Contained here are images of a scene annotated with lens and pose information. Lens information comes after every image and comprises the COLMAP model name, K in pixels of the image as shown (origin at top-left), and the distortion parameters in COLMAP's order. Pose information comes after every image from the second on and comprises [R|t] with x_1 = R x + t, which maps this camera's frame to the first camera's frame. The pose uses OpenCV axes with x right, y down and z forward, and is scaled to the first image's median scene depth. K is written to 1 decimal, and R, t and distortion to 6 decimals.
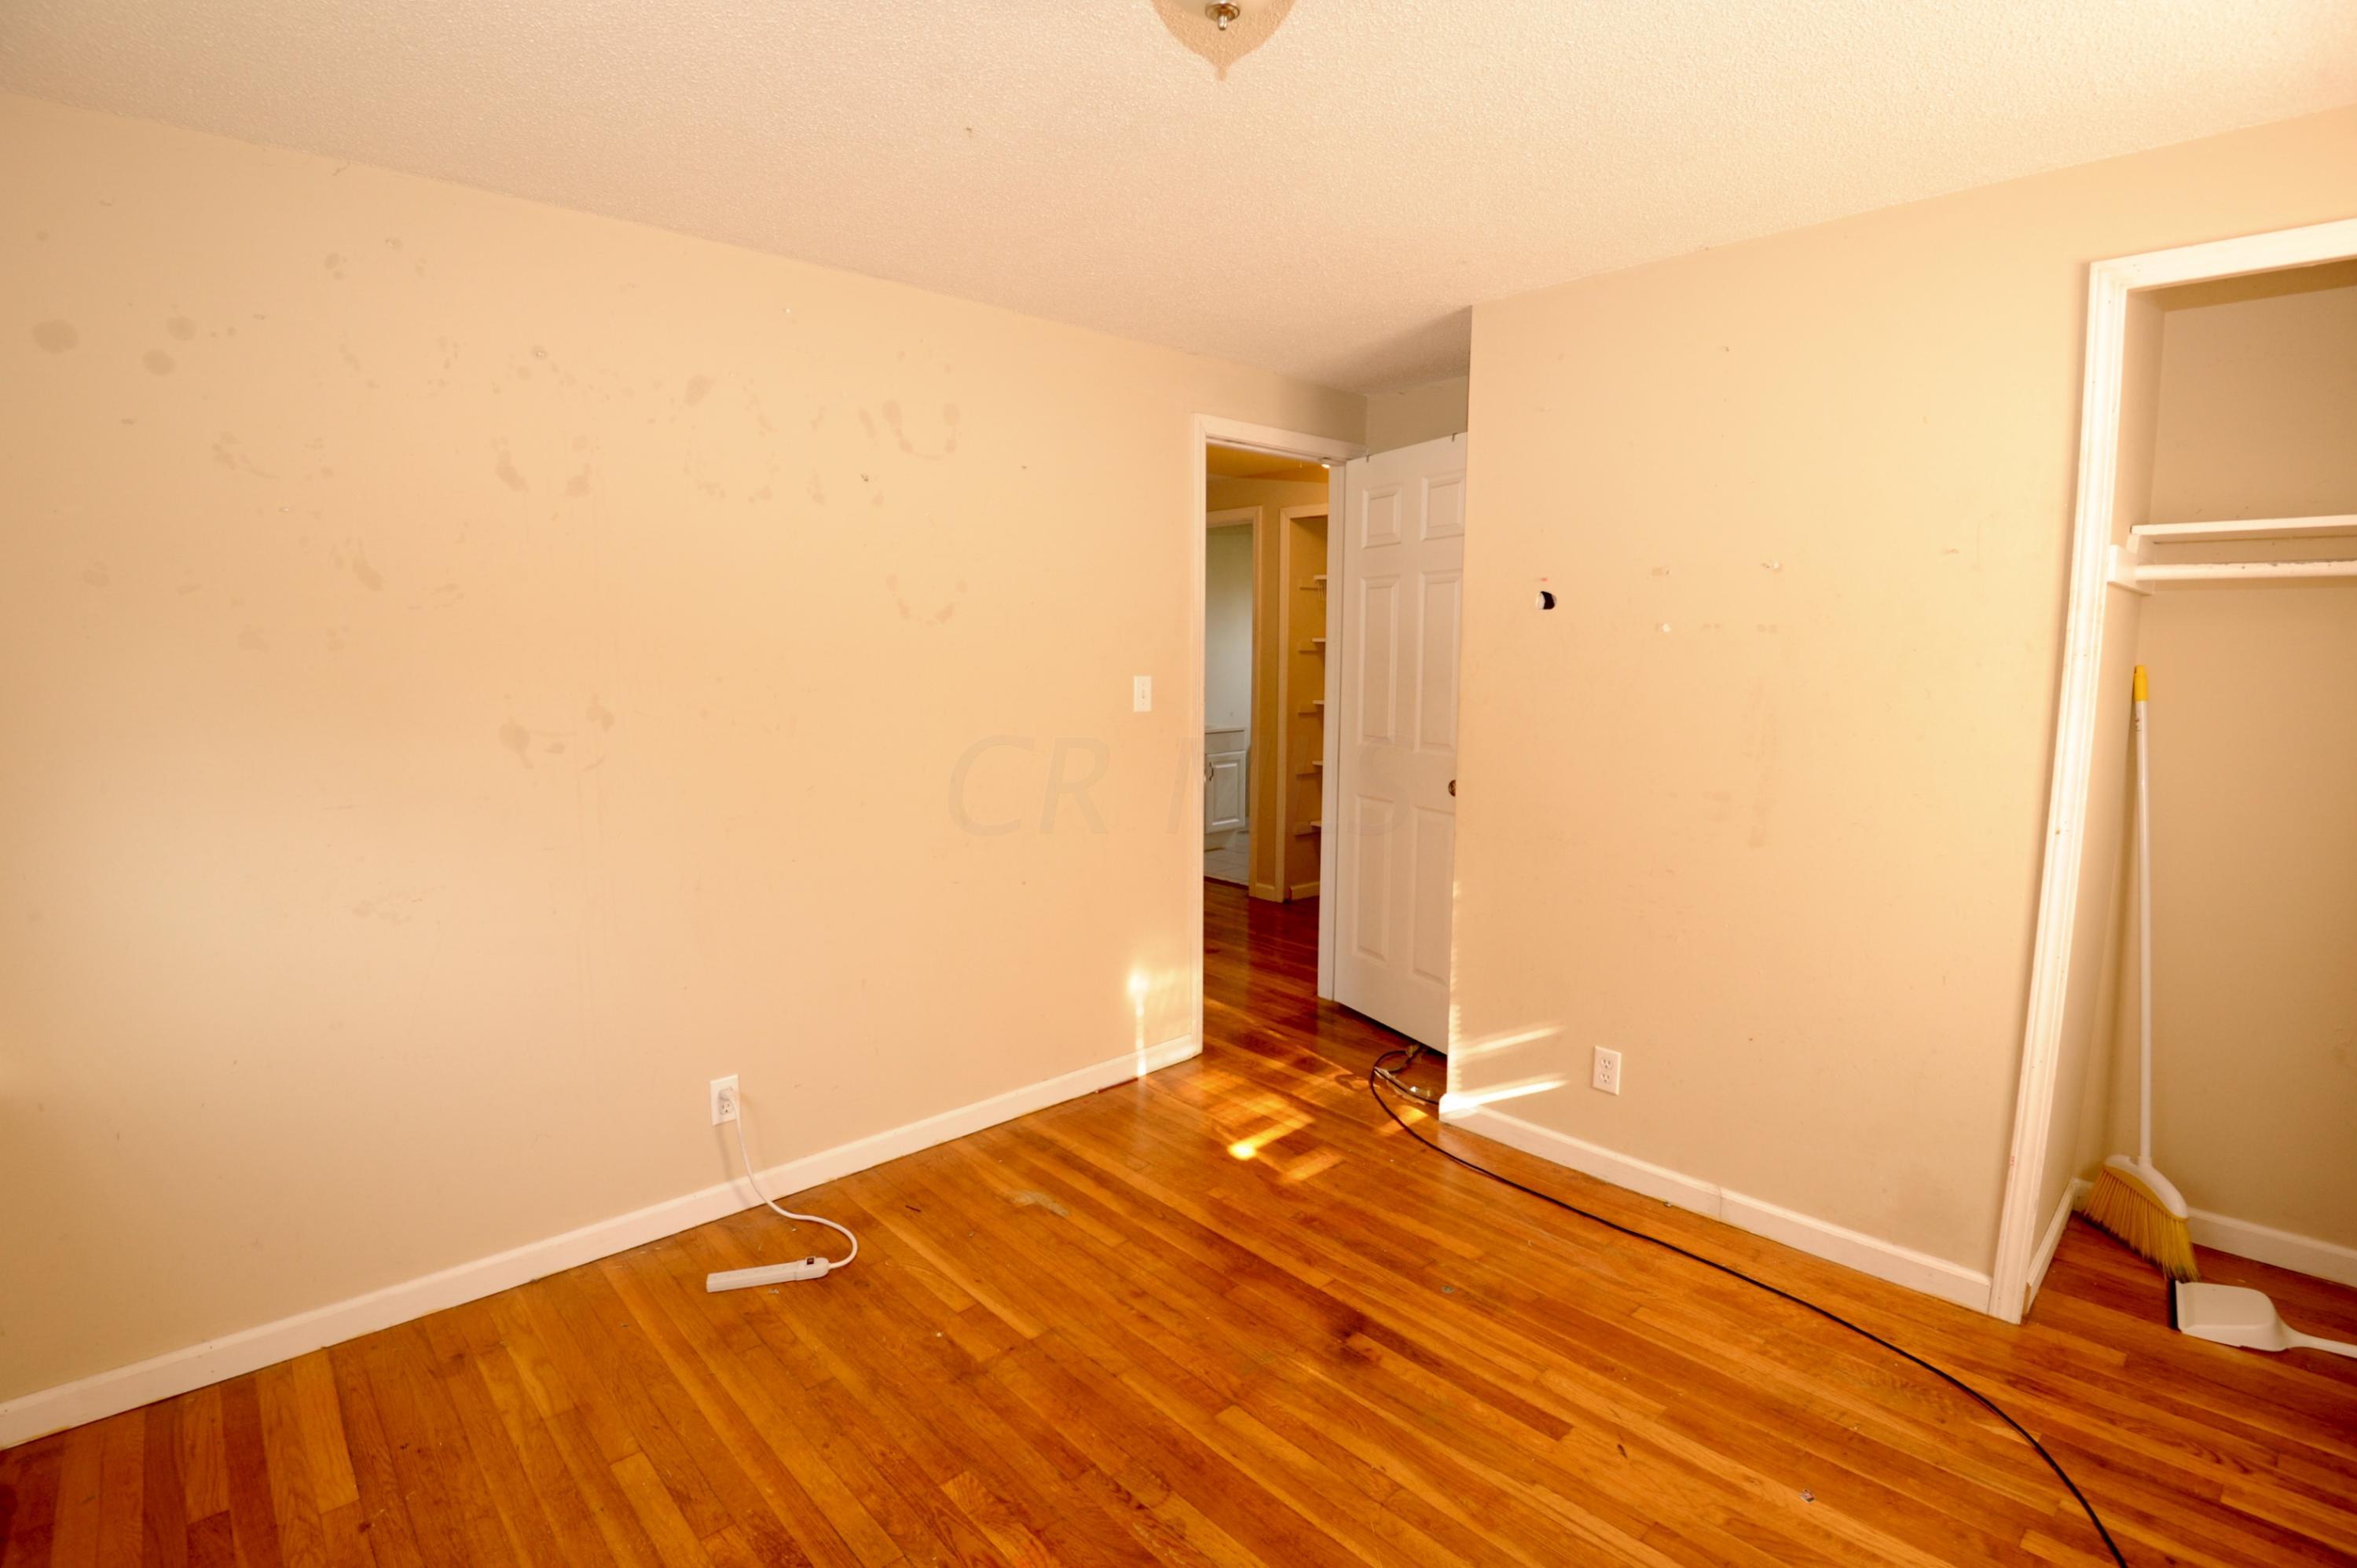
lens RADIAL K [[1104.9, 0, 1167.0], [0, 1104.9, 786.7], [0, 0, 1]] dist [-0.008137, -0.026484]
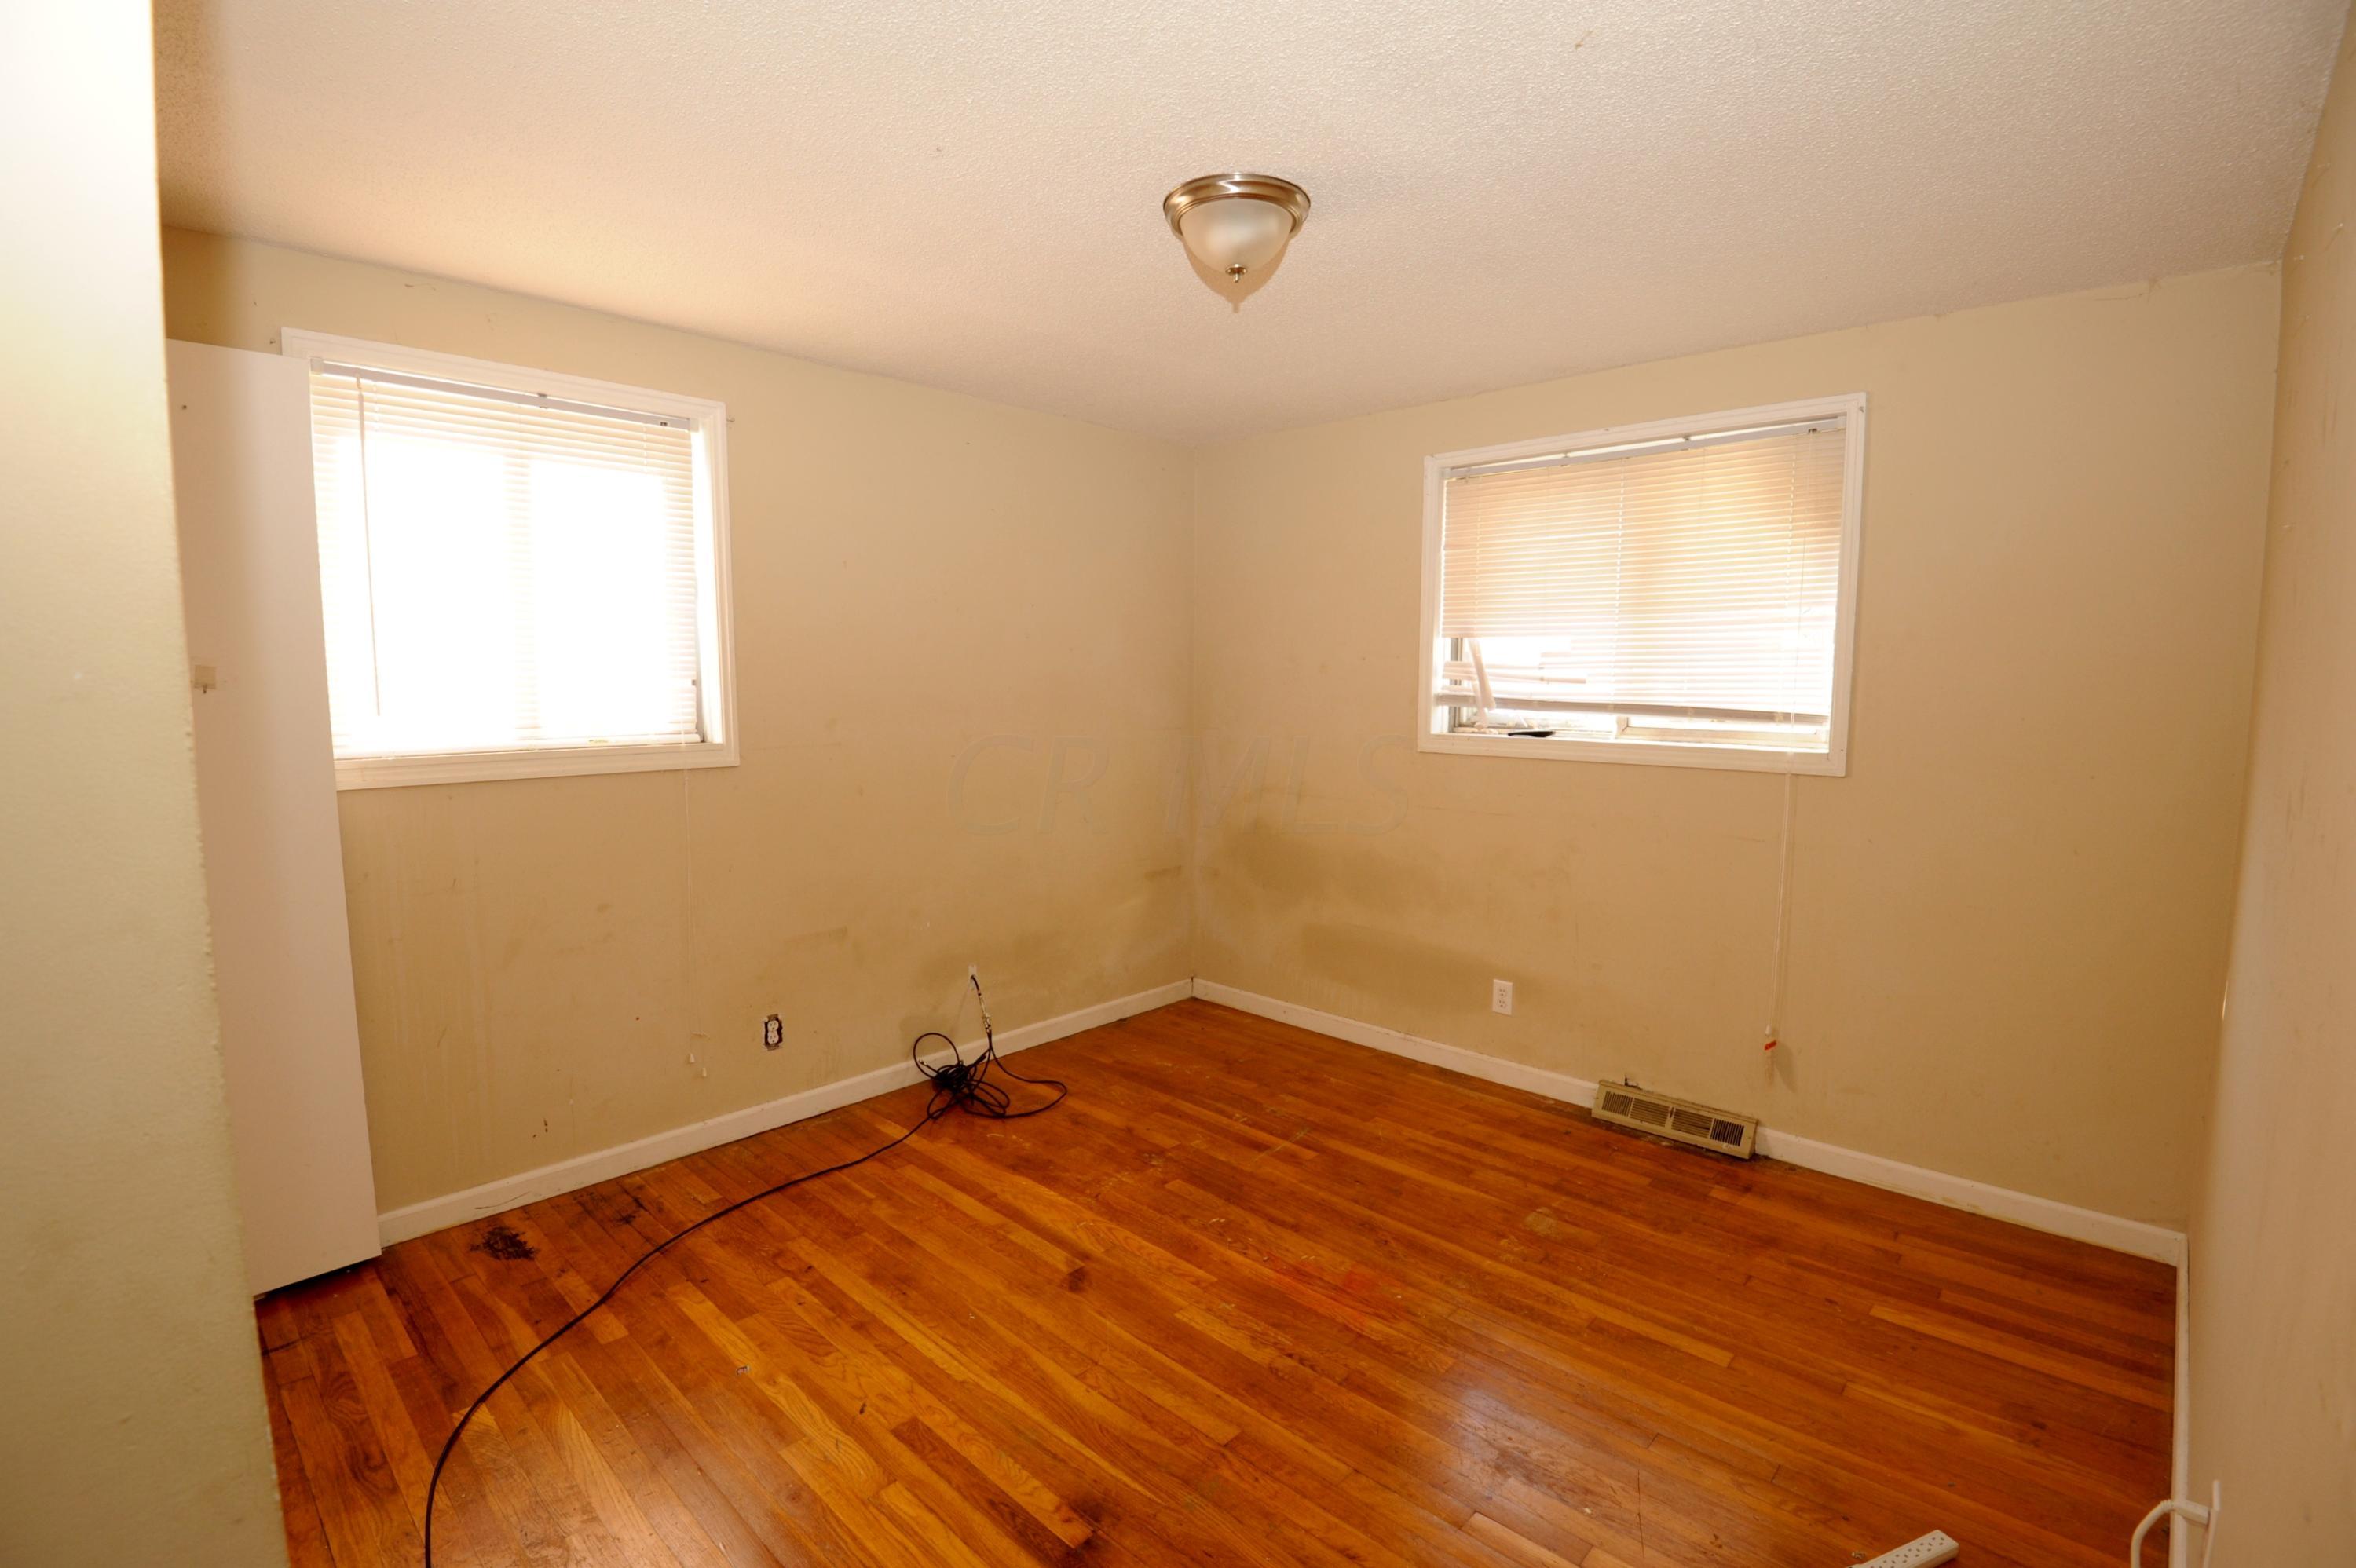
lens RADIAL K [[1104.4, 0, 1166.5], [0, 1104.4, 786.7], [0, 0, 1]] dist [-0.008137, -0.026484]
pose [[-0.997575, 0.004159, -0.069473, 0.187202], [-0.011447, 0.974813, 0.222728, -0.238936], [0.068650, 0.222984, -0.972402, 1.923260]]
